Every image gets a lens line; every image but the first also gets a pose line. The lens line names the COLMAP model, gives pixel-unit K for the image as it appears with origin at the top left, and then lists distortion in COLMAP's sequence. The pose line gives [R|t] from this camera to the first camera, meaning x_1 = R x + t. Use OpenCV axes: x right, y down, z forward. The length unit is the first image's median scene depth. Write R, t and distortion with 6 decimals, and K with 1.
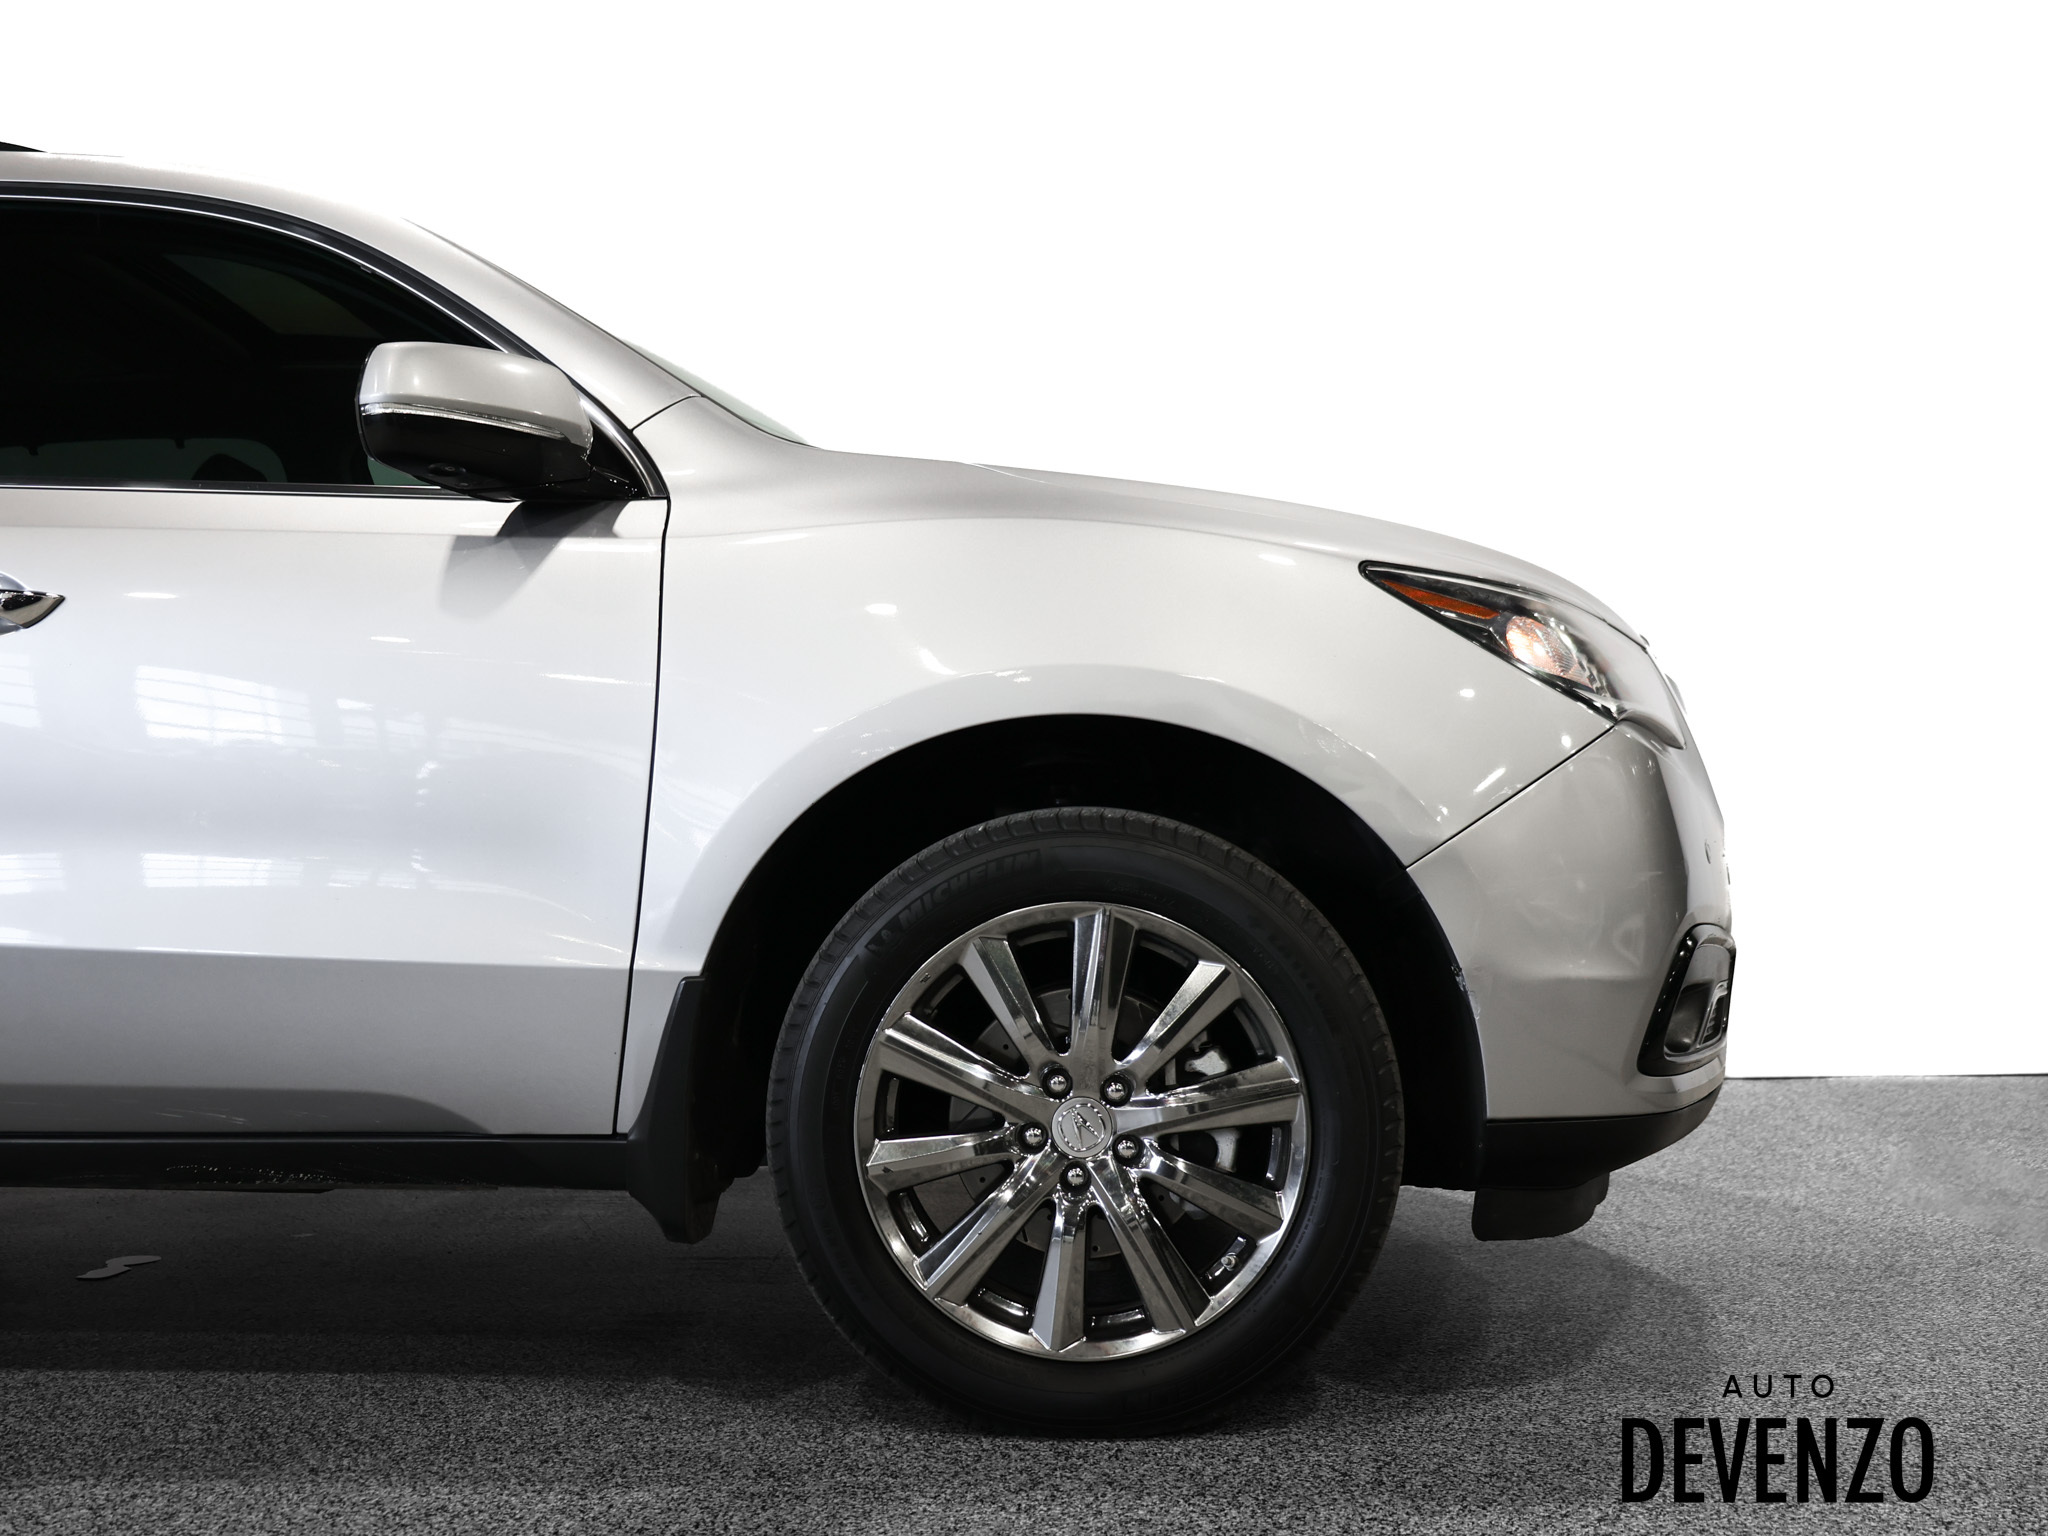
lens RADIAL K [[2012.6, 0, 1024.3], [0, 2012.6, 762.5], [0, 0, 1]] dist [-0.013393, 0.000684]
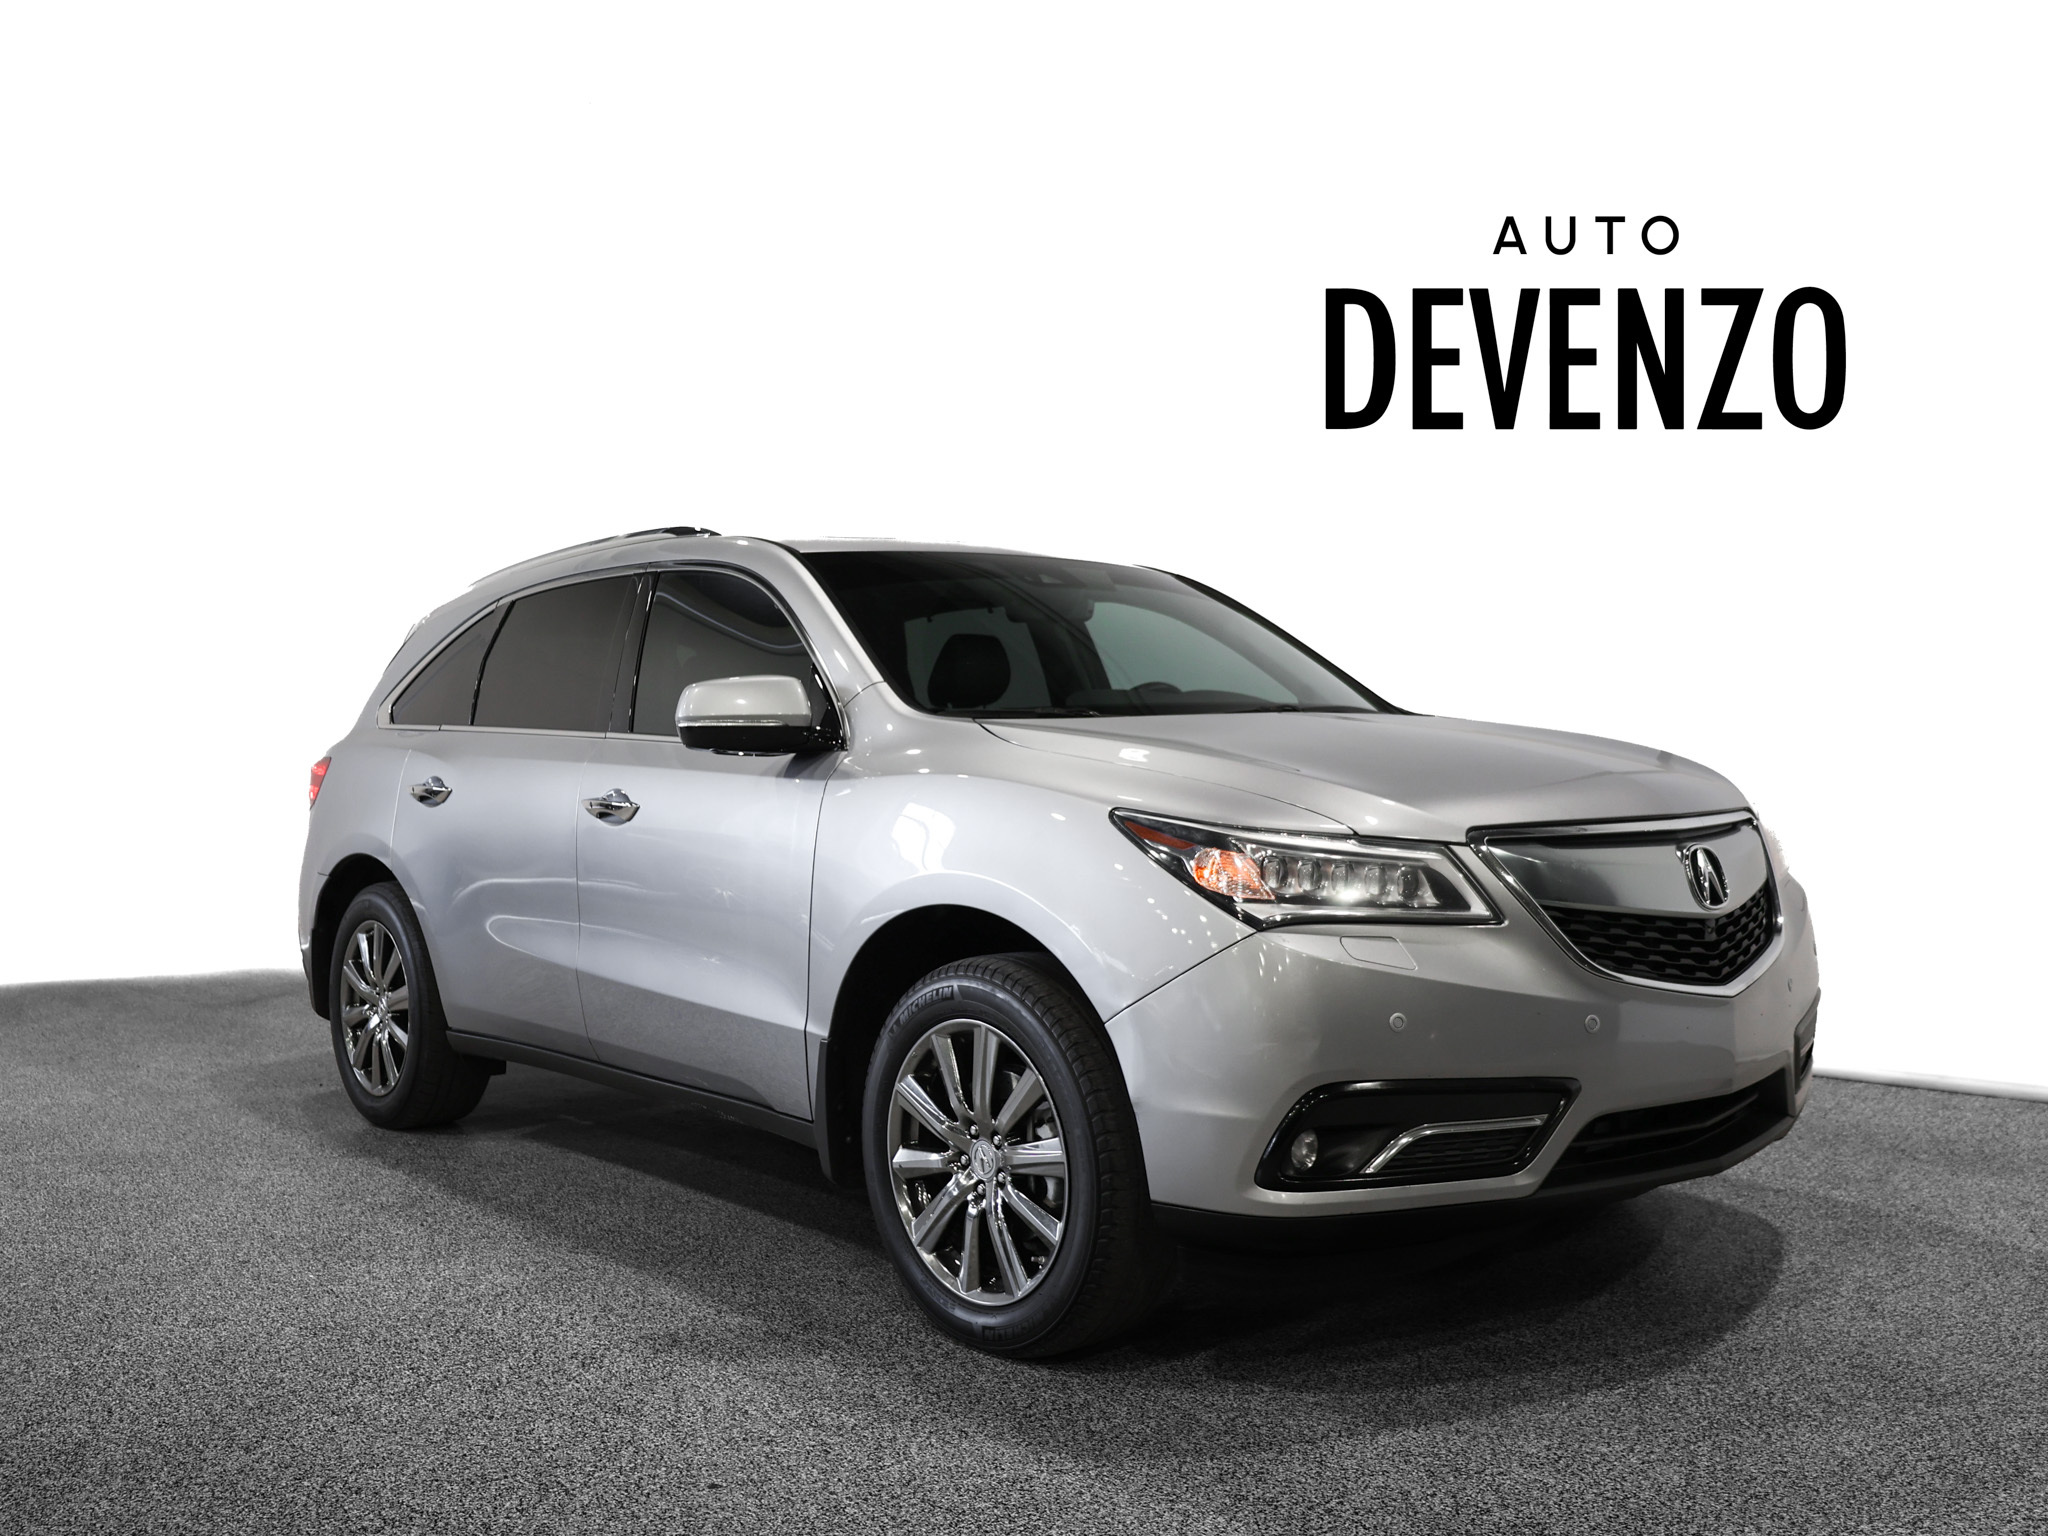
lens RADIAL K [[1588.4, 0, 1029.4], [0, 1588.4, 772.6], [0, 0, 1]] dist [-0.012000, -0.000843]
pose [[0.756558, 0.001168, -0.653926, 0.877605], [0.032162, 0.998722, 0.038994, -0.172666], [0.653135, -0.050533, 0.755553, 0.088624]]
